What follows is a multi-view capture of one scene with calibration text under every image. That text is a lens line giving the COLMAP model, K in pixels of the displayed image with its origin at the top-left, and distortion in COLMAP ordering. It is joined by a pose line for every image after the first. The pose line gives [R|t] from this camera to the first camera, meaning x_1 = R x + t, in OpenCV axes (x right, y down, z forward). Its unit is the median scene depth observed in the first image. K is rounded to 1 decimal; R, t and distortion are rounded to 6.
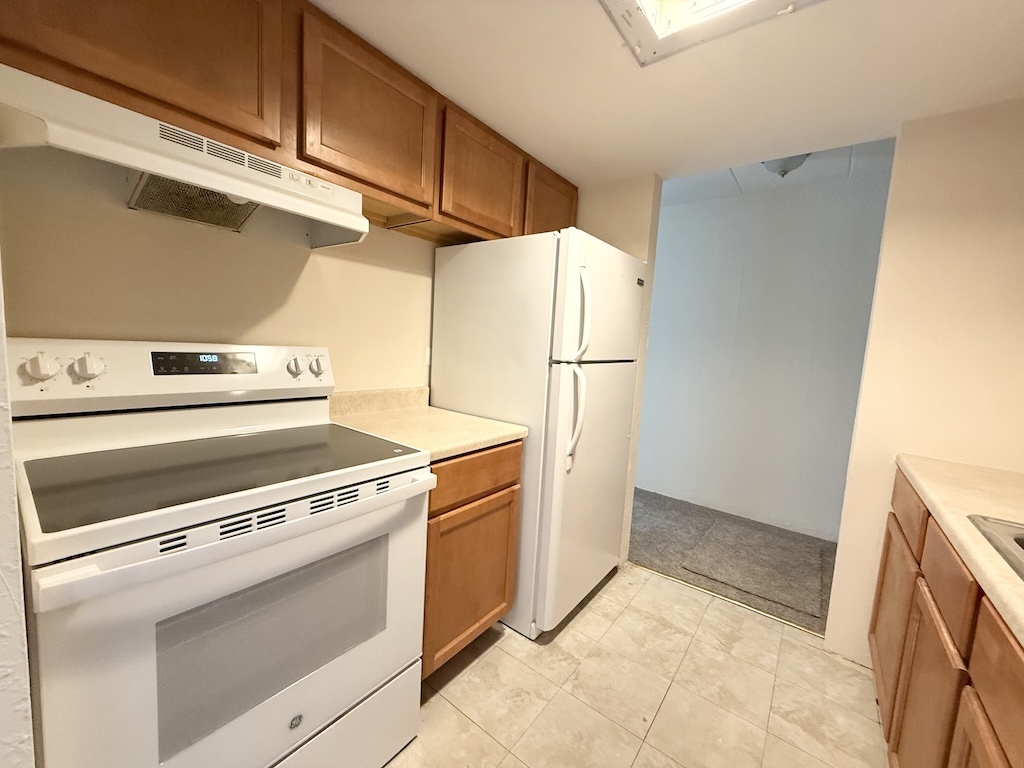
lens RADIAL K [[410.0, 0, 516.0], [0, 410.0, 383.9], [0, 0, 1]] dist [0.000263, -0.000374]
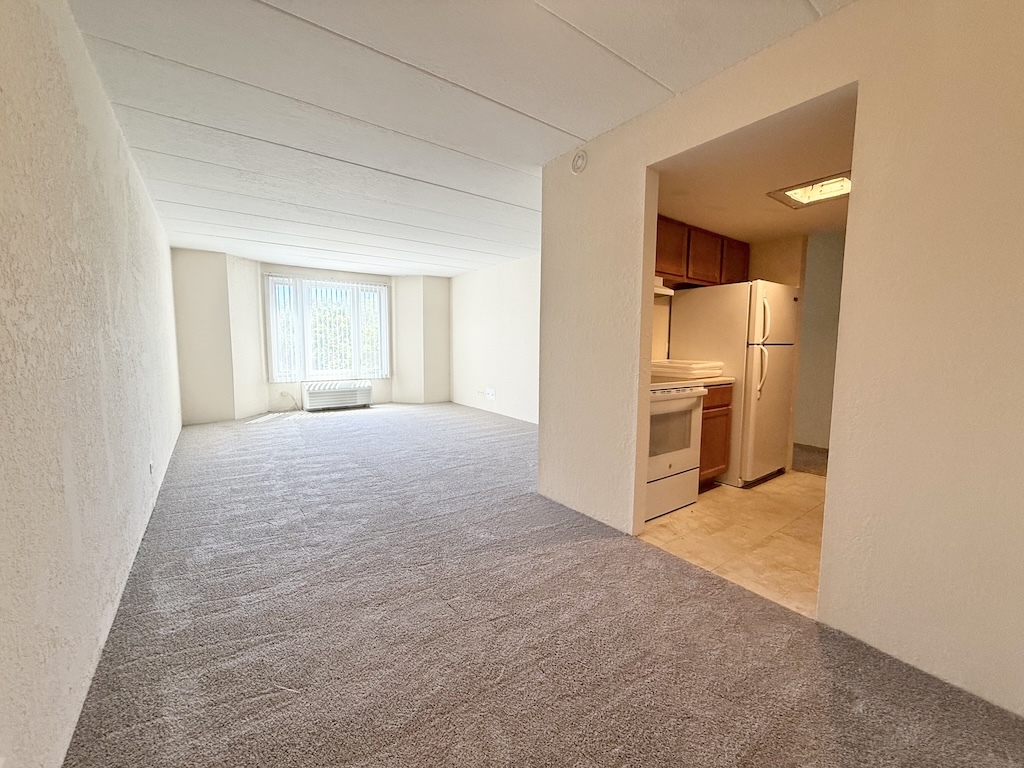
lens RADIAL K [[410.0, 0, 505.3], [0, 410.0, 382.9], [0, 0, 1]] dist [0.000263, -0.000374]
pose [[0.954017, -0.024575, -0.298743, -0.455624], [0.018300, 0.999550, -0.023782, 0.160586], [0.299192, 0.017222, 0.954037, -1.288947]]
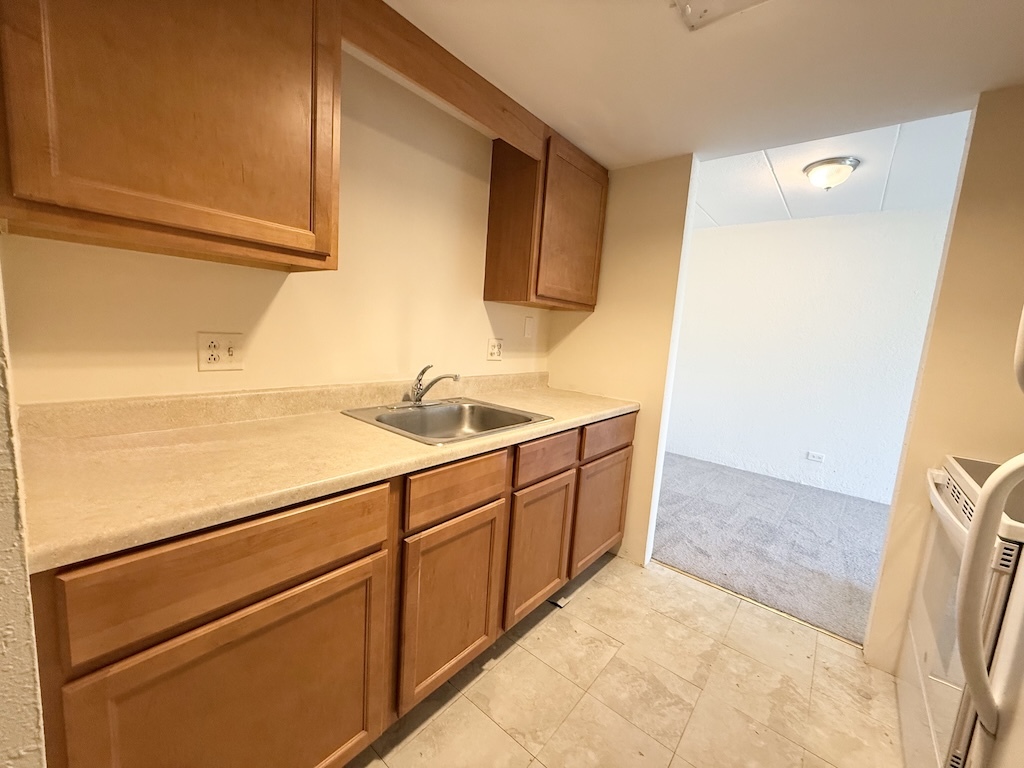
lens RADIAL K [[410.0, 0, 511.4], [0, 410.0, 382.7], [0, 0, 1]] dist [0.000263, -0.000374]
pose [[-0.990677, -0.134872, 0.019175, 0.552770], [-0.126447, 0.962763, 0.238954, -0.114529], [-0.050689, 0.234301, -0.970842, 1.338569]]
